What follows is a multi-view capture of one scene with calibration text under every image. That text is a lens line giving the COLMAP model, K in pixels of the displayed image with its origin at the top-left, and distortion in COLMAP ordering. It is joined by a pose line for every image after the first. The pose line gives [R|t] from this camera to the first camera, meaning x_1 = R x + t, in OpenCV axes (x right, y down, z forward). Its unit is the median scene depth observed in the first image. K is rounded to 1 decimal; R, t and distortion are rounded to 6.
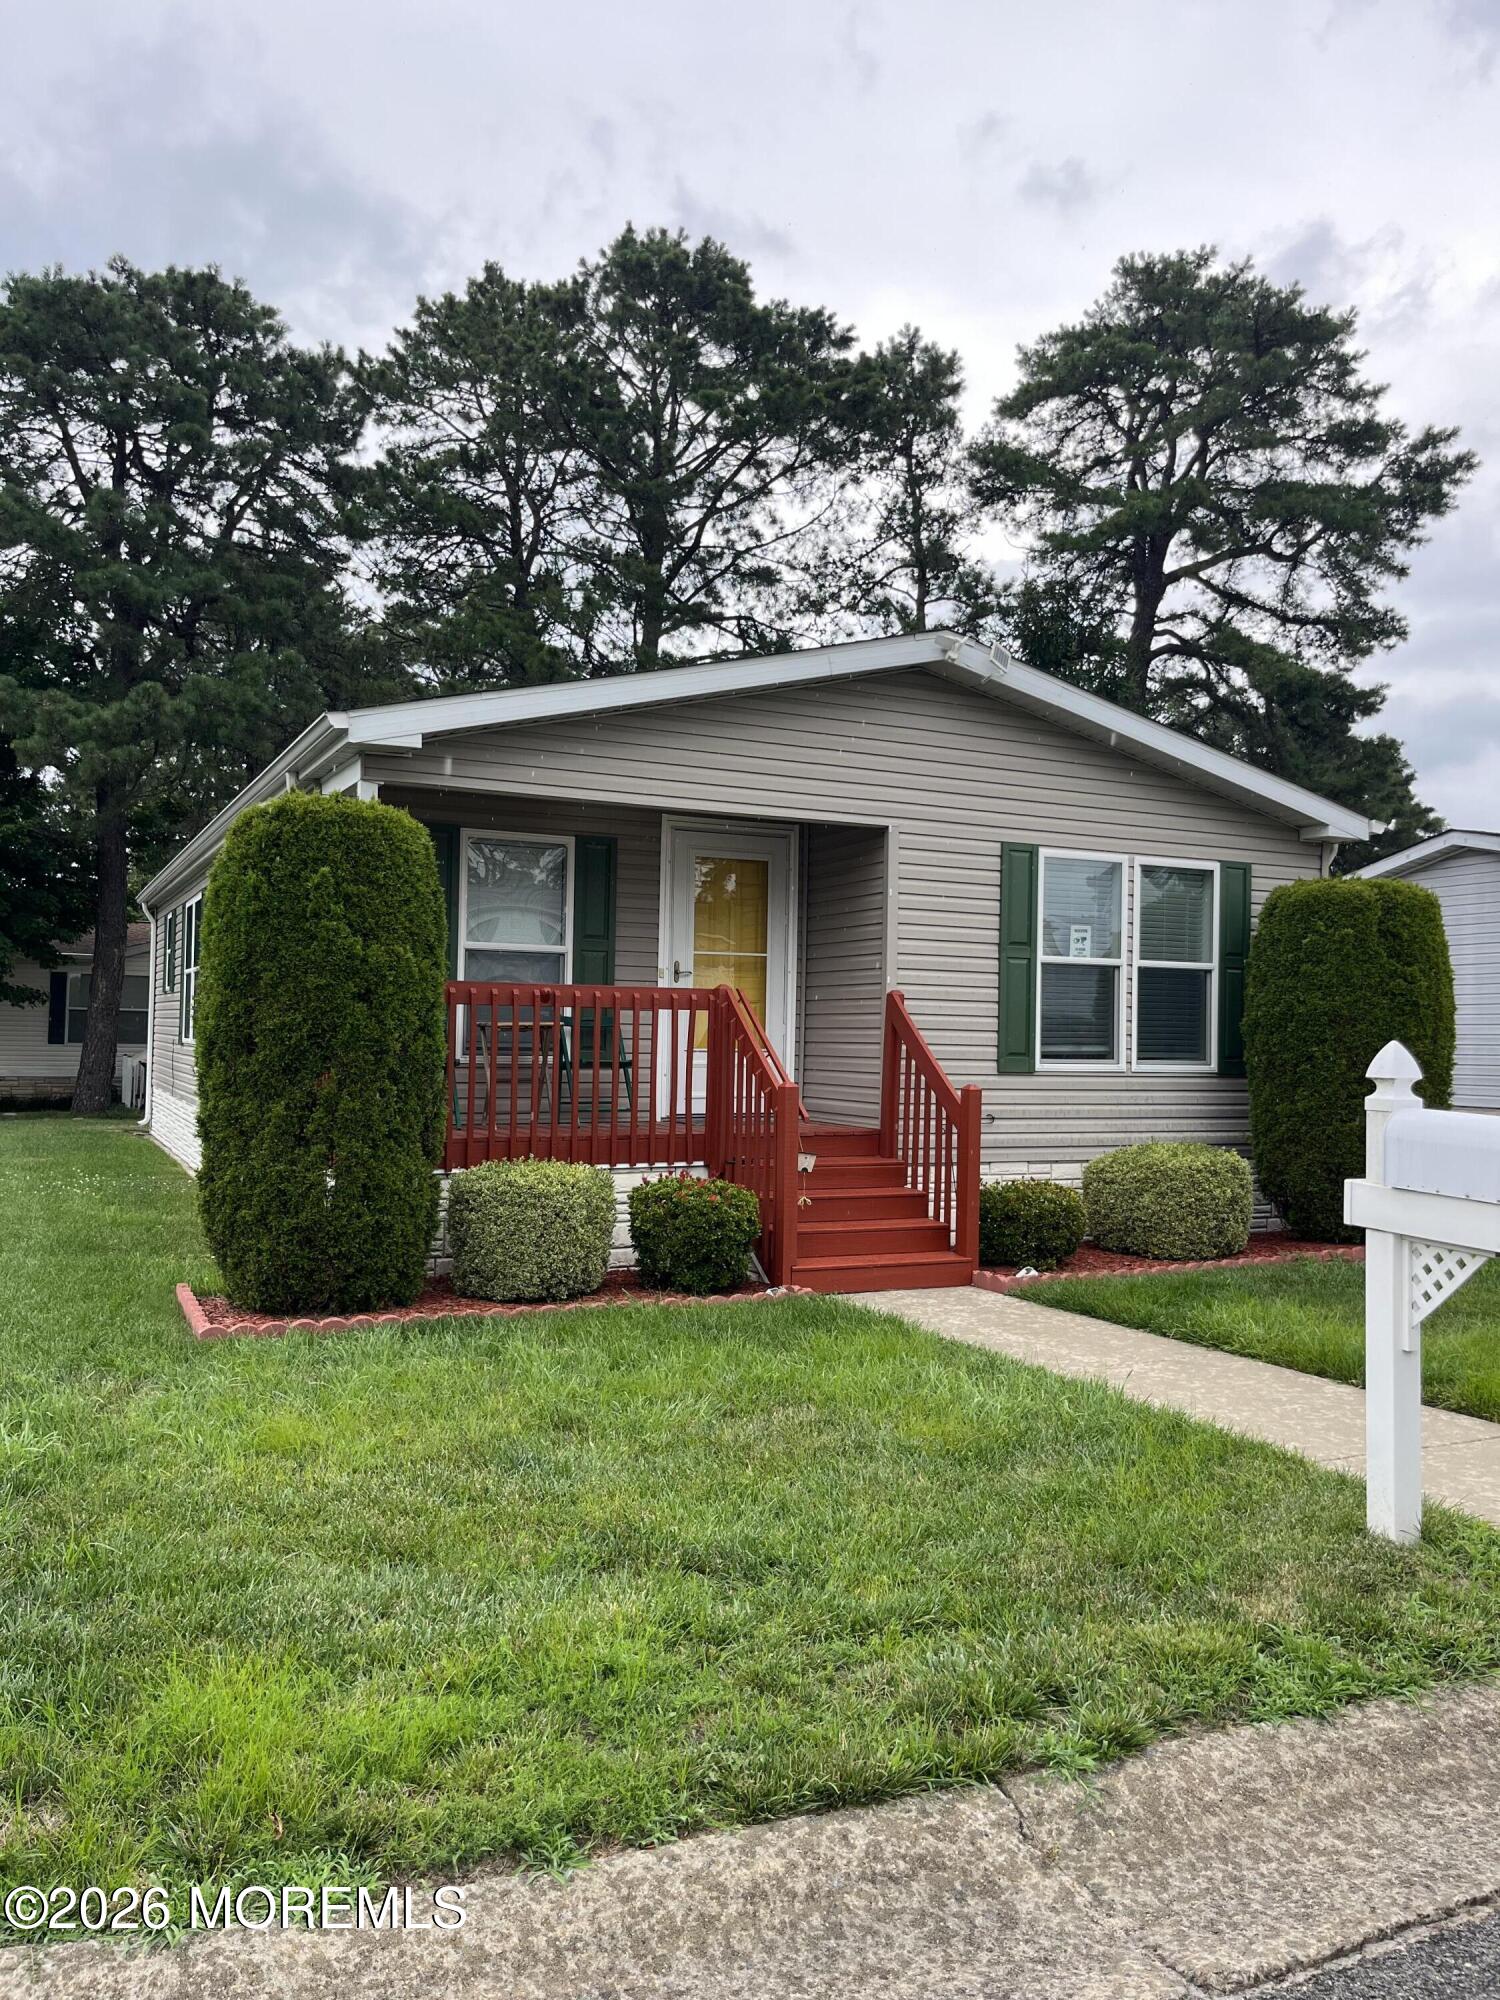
lens RADIAL K [[1510.7, 0, 739.2], [0, 1510.7, 994.8], [0, 0, 1]] dist [0.054187, -0.069905]
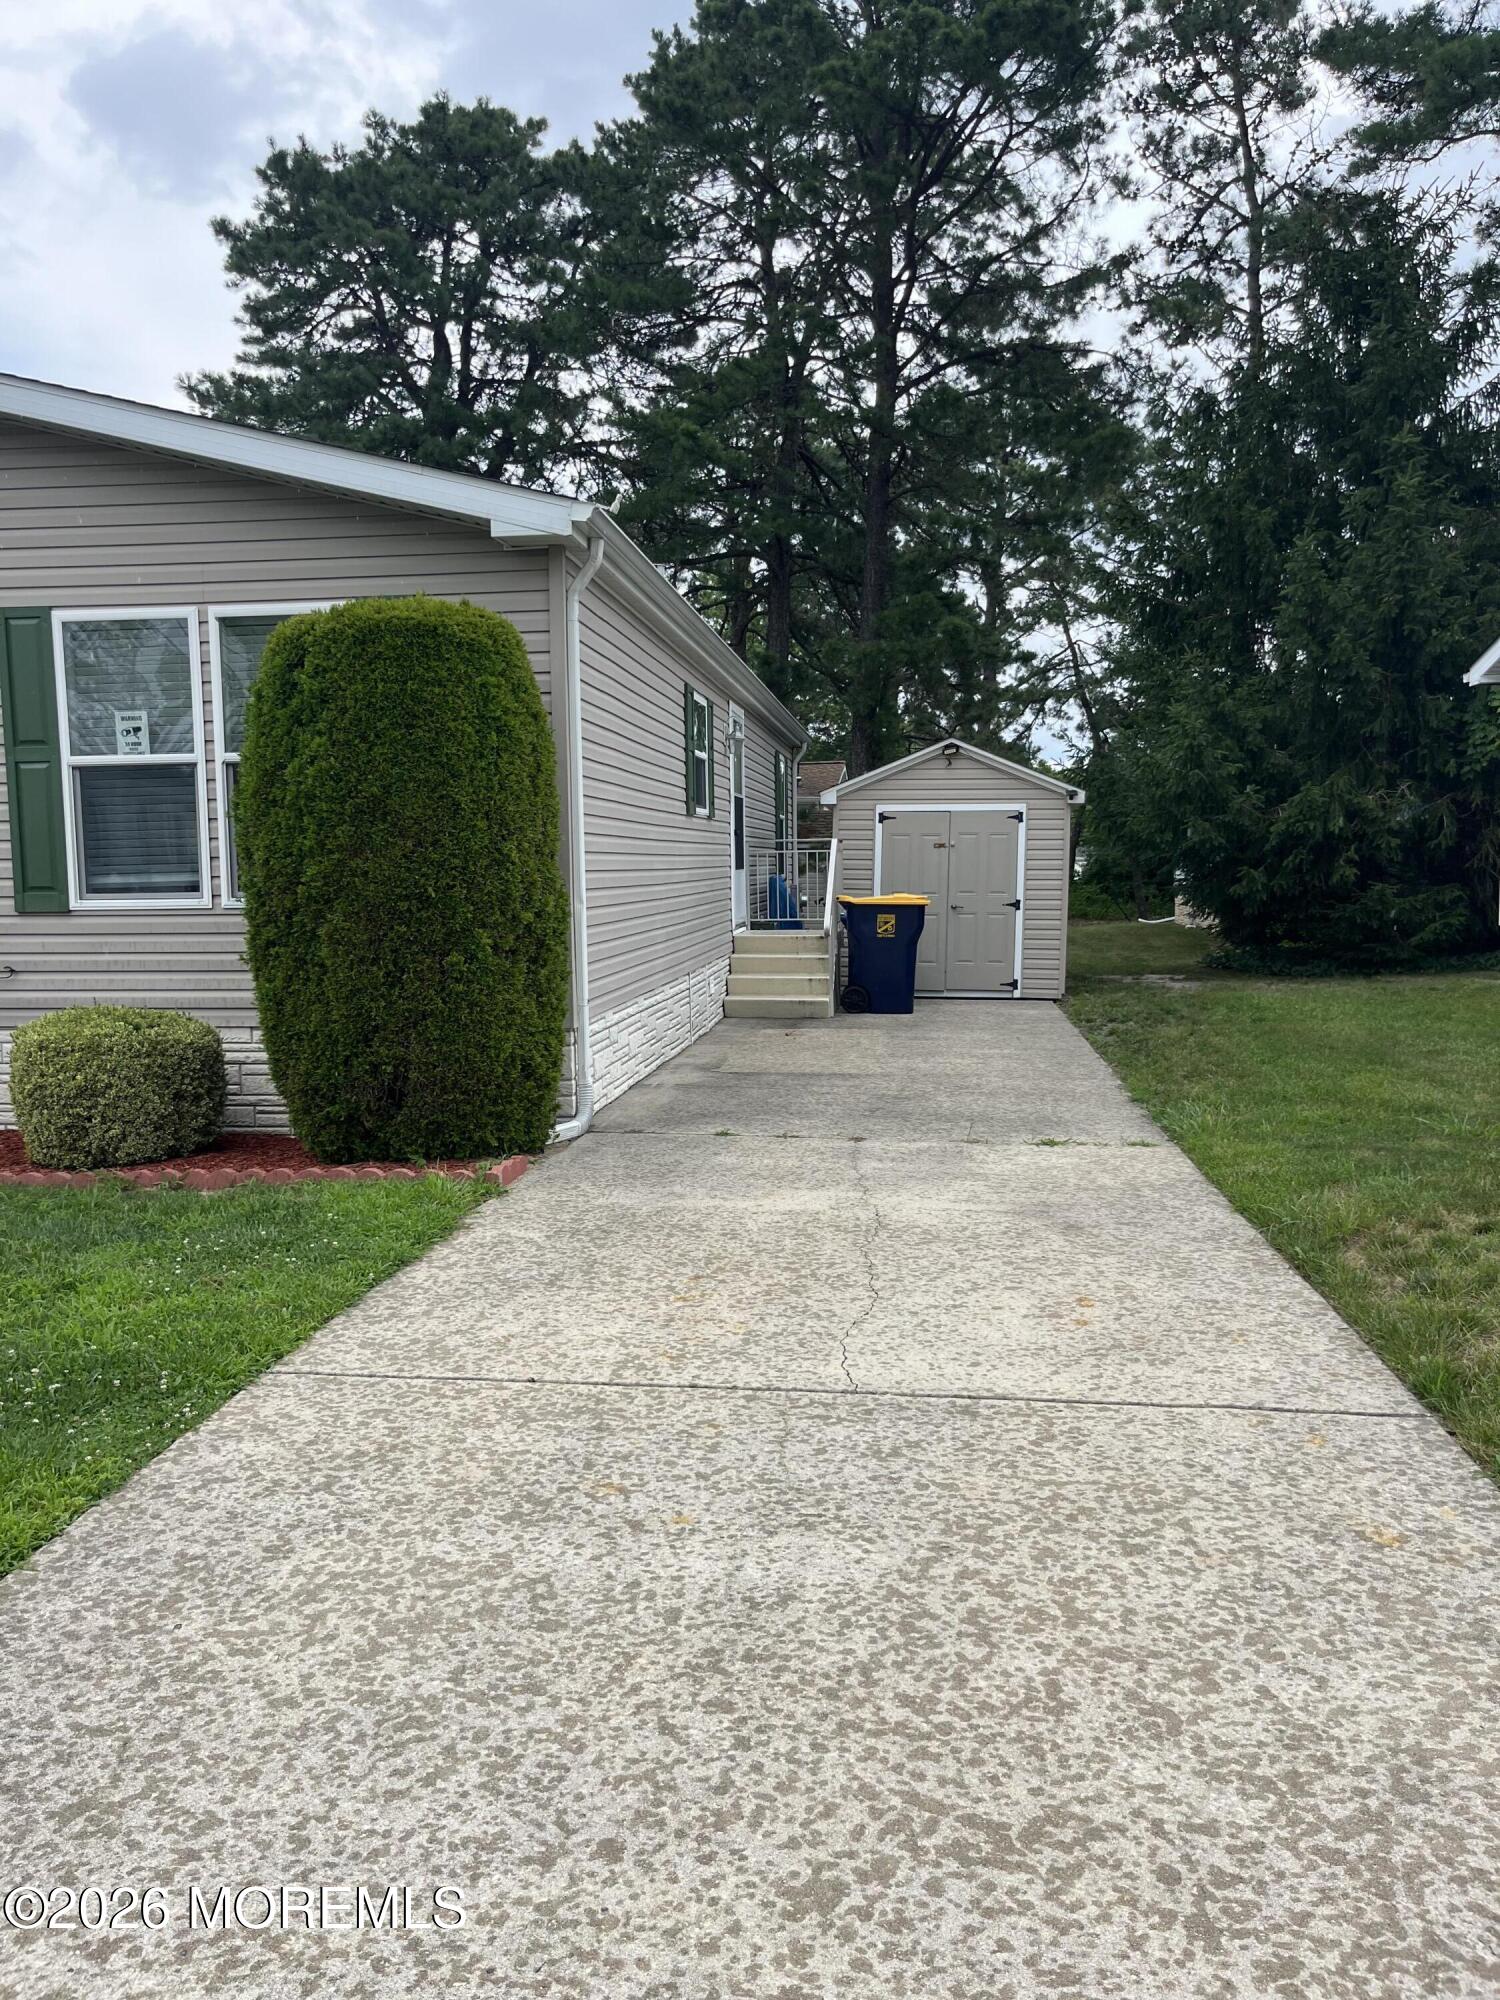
lens RADIAL K [[1510.7, 0, 749.9], [0, 1510.7, 1008.9], [0, 0, 1]] dist [0.054187, -0.069905]
pose [[0.839036, 0.022853, -0.543596, 0.887990], [0.043157, 0.993174, 0.108366, 0.031042], [0.542362, -0.114383, 0.832322, 0.530858]]
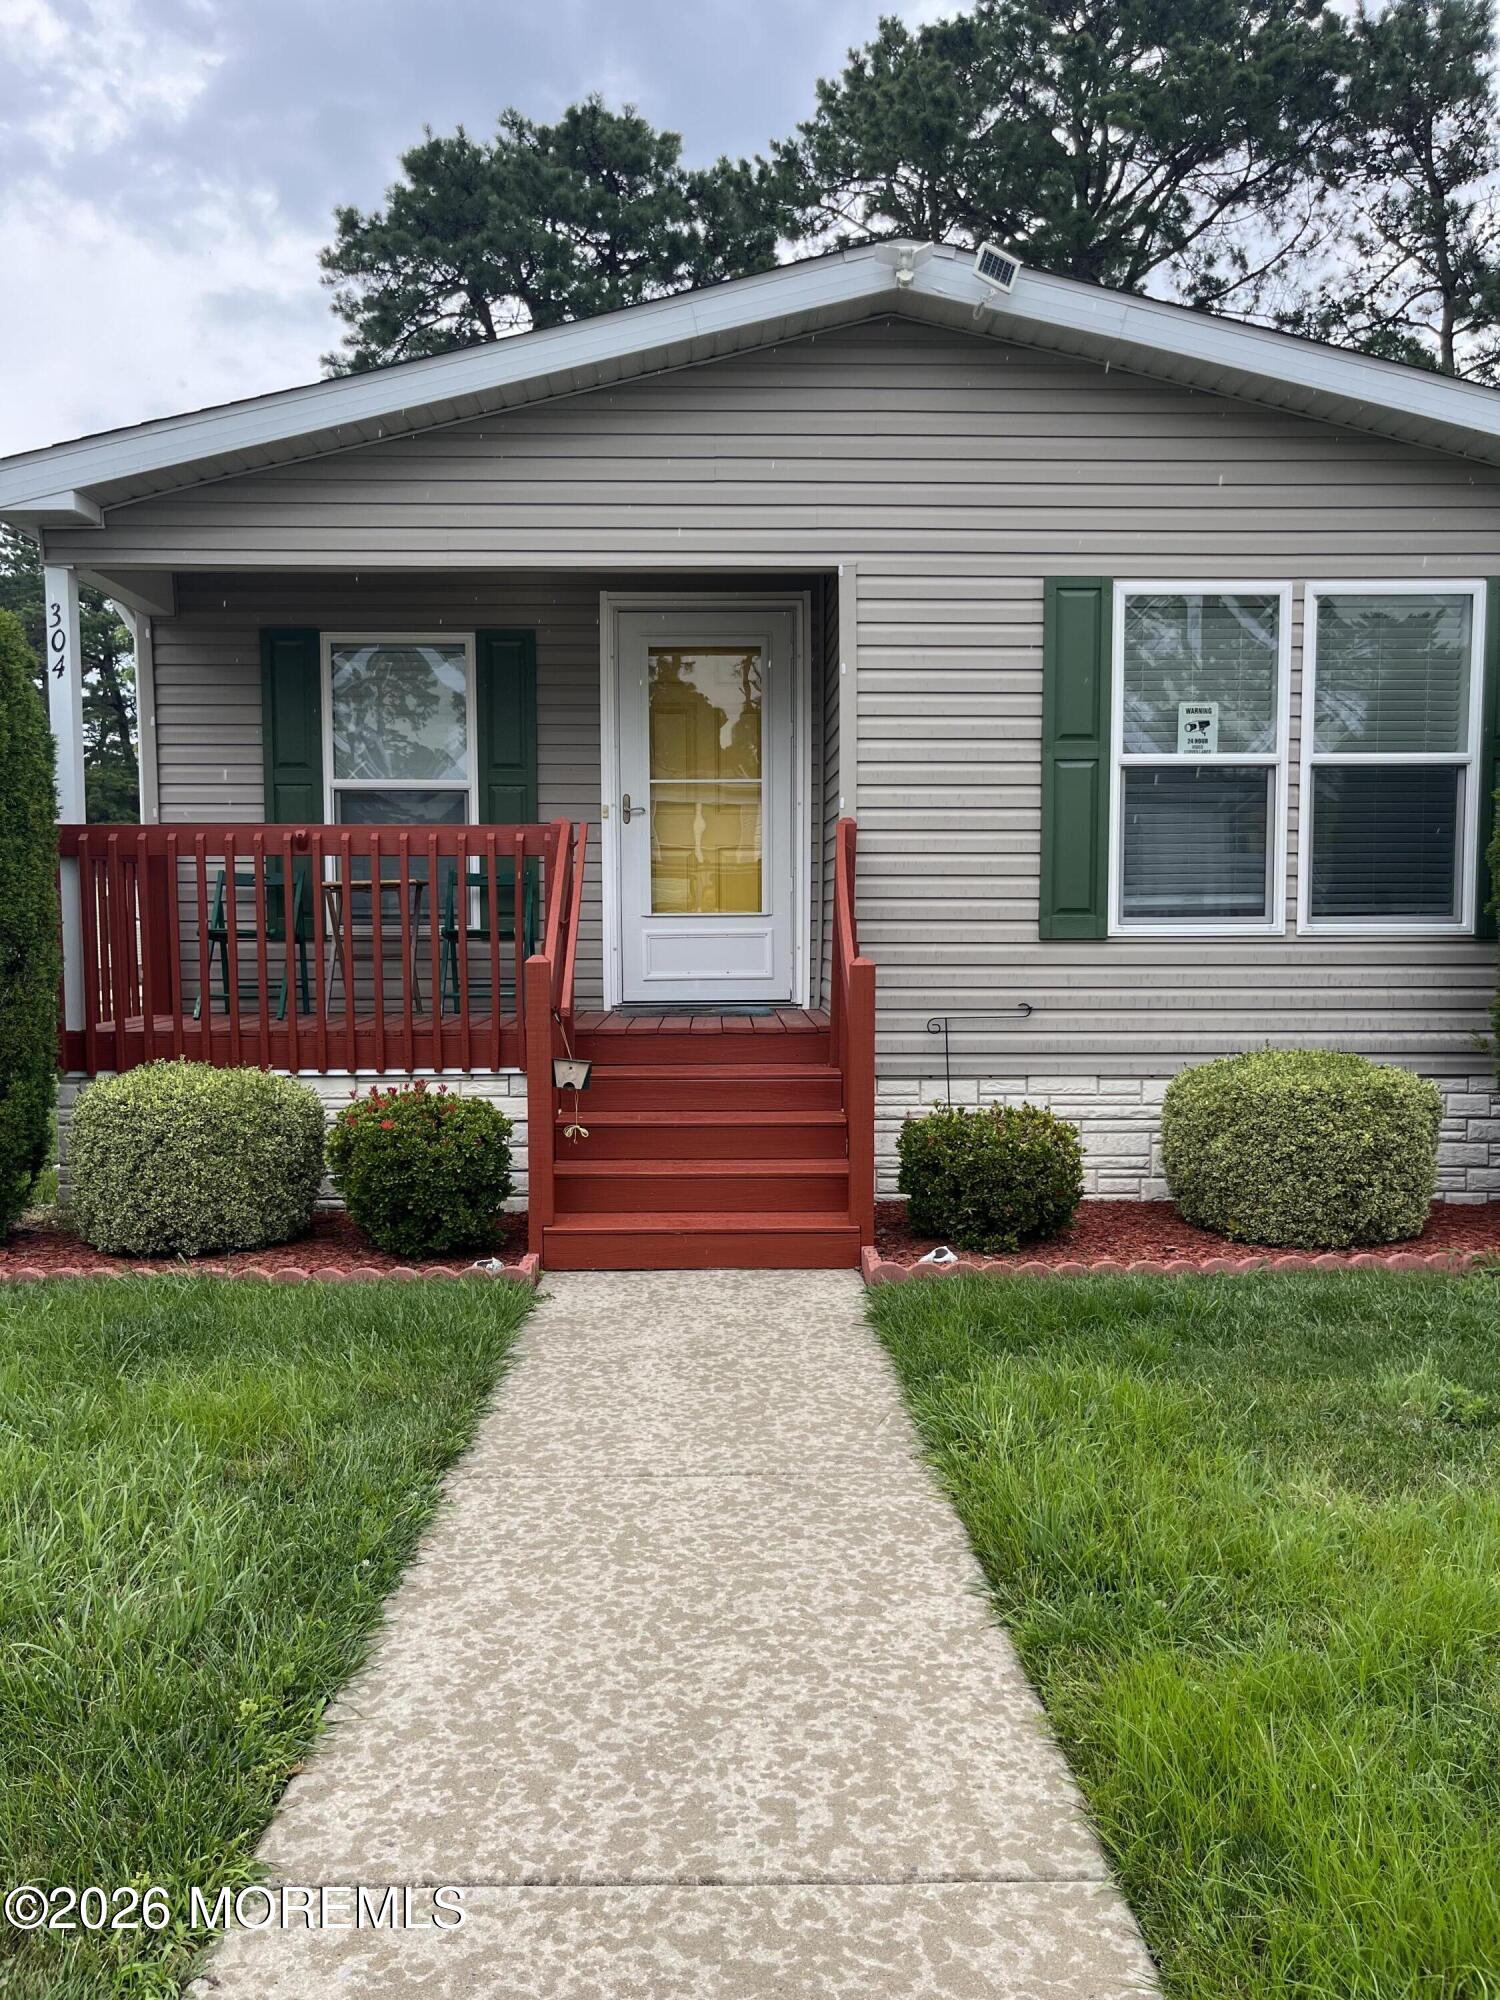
lens RADIAL K [[1510.7, 0, 742.7], [0, 1510.7, 999.1], [0, 0, 1]] dist [0.054187, -0.069905]
pose [[0.911908, 0.002982, -0.410384, 0.312674], [0.030059, 0.996802, 0.074037, 0.024340], [0.409293, -0.079850, 0.908902, 0.343552]]
